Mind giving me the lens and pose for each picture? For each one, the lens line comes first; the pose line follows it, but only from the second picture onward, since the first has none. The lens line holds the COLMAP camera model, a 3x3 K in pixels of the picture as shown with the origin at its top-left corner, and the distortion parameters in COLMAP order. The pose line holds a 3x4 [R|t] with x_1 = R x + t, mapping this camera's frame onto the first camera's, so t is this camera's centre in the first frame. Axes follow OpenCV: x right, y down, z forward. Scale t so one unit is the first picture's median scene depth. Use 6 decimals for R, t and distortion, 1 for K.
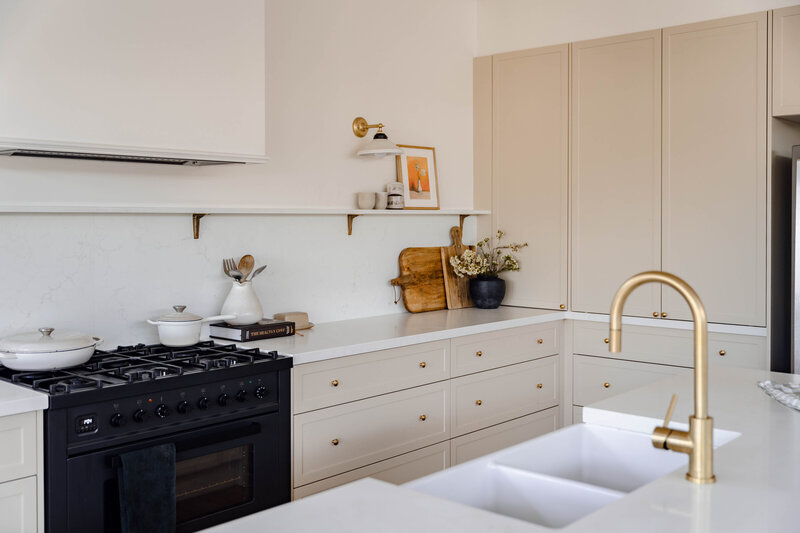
lens RADIAL K [[853.7, 0, 398.1], [0, 853.7, 237.2], [0, 0, 1]] dist [0.009518, -0.000967]
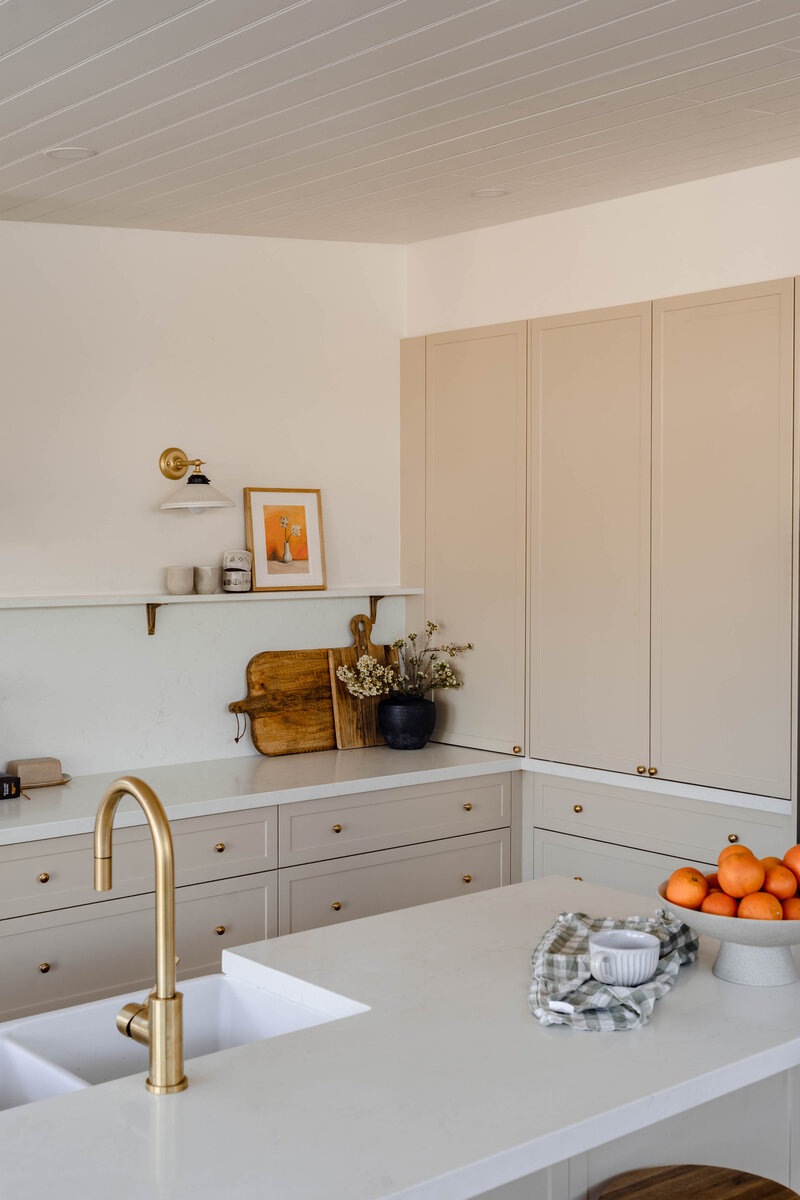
lens RADIAL K [[1451.3, 0, 400.0], [0, 1451.3, 600.0], [0, 0, 1]] dist [0.000543, 0.018691]
pose [[0.991946, 0.008798, -0.126353, 0.241324], [-0.006424, 0.999795, 0.019190, -0.046148], [0.126496, -0.018224, 0.991800, -0.043915]]
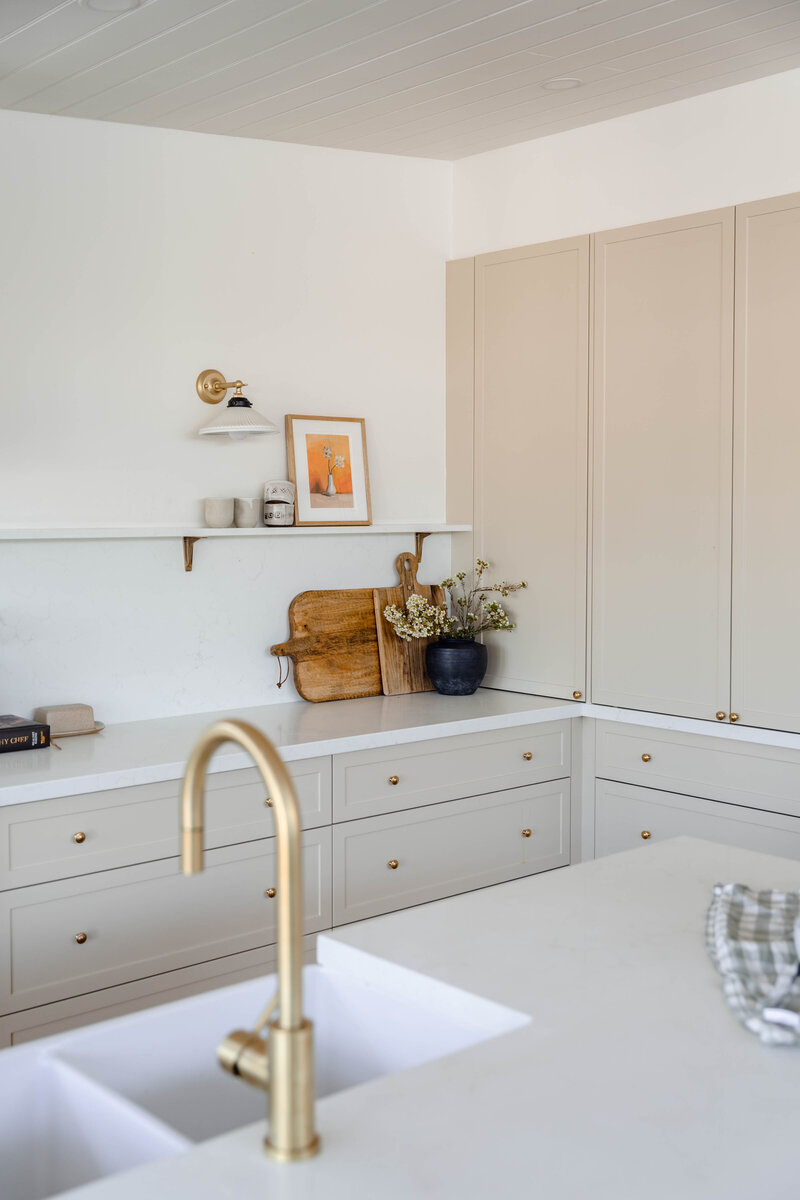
lens RADIAL K [[1347.6, 0, 396.6], [0, 1347.6, 576.8], [0, 0, 1]] dist [-0.002346, -0.003995]
pose [[0.993265, 0.008239, -0.115575, 0.176713], [-0.004881, 0.999559, 0.029307, -0.024394], [0.115765, -0.028545, 0.992866, 0.087420]]
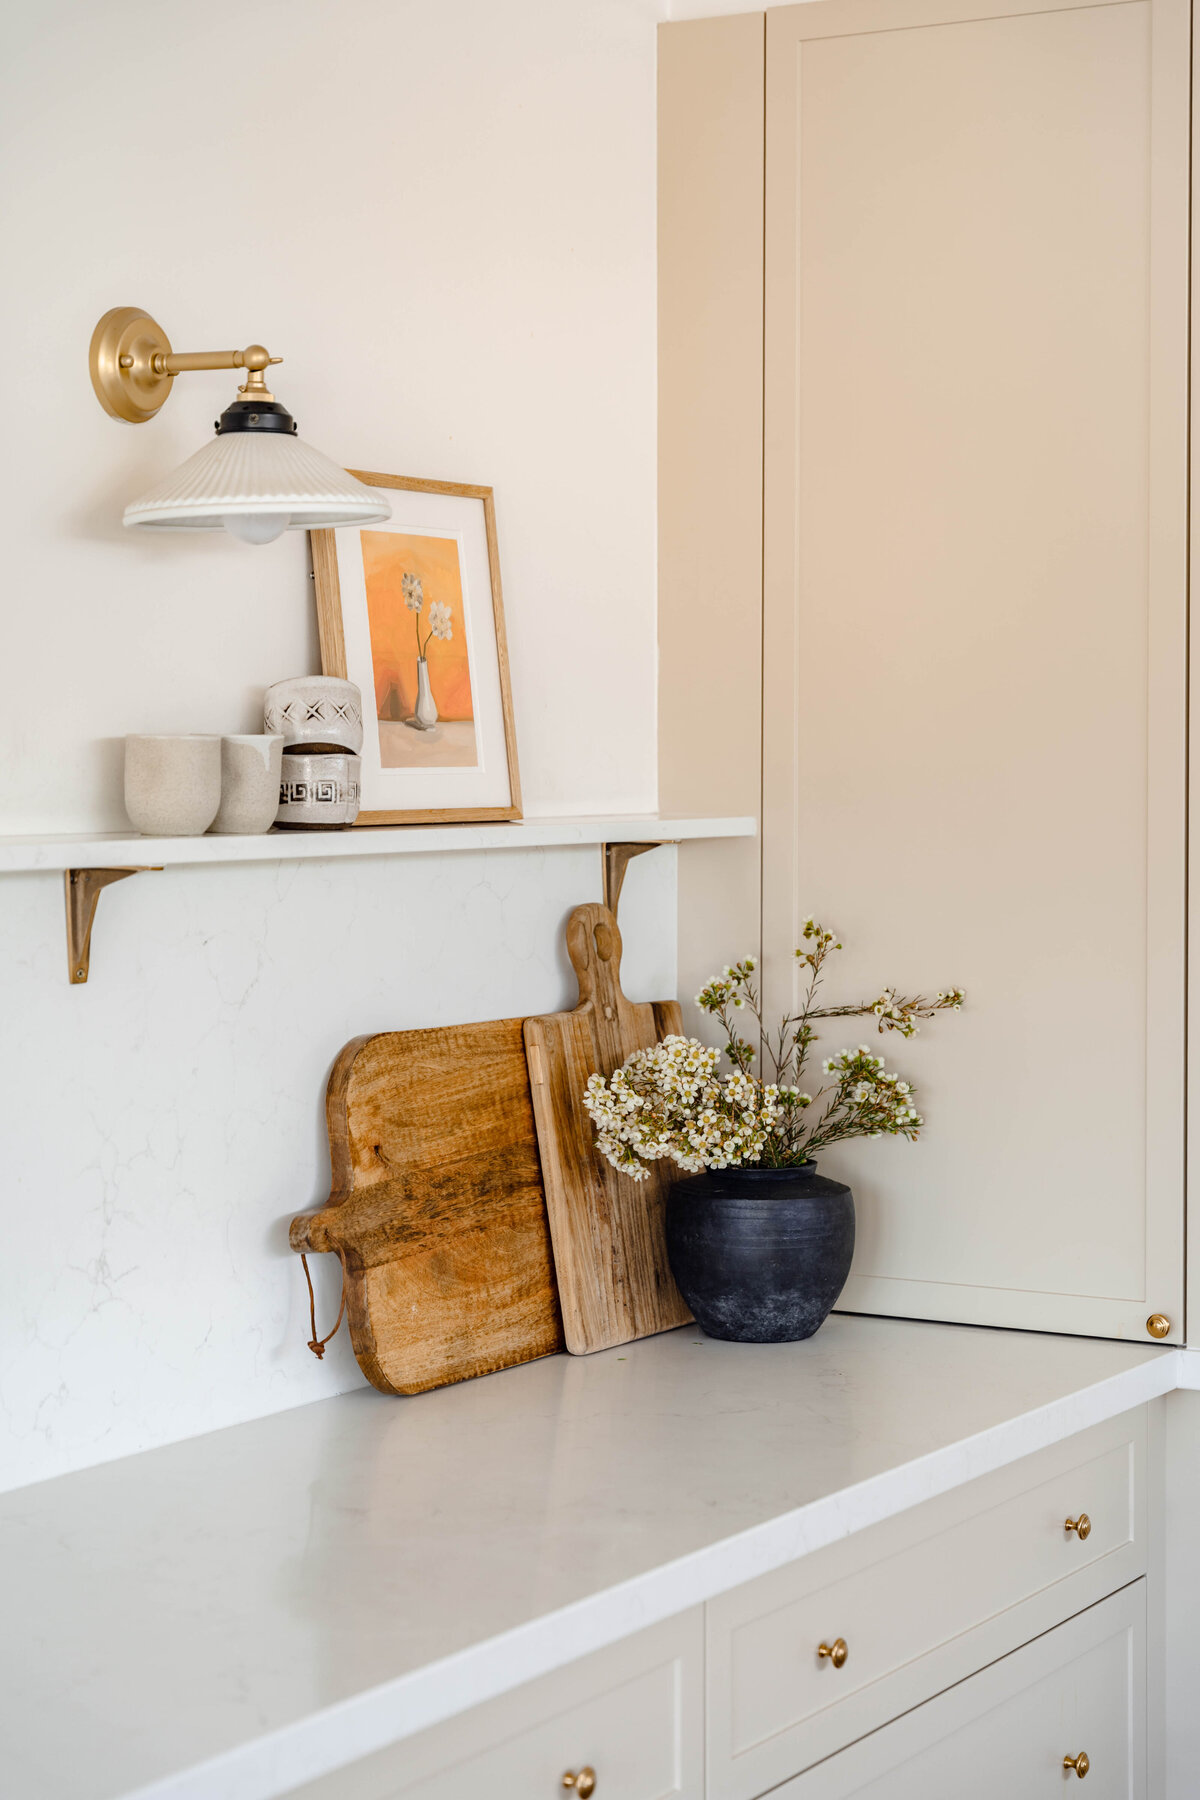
lens RADIAL K [[3341.4, 0, 601.6], [0, 3341.4, 817.8], [0, 0, 1]] dist [0.034745, -0.103735]
pose [[0.981463, -0.000743, 0.191649, -0.075706], [0.001340, 0.999995, -0.002986, -0.031227], [-0.191646, 0.003187, 0.981459, 0.286636]]
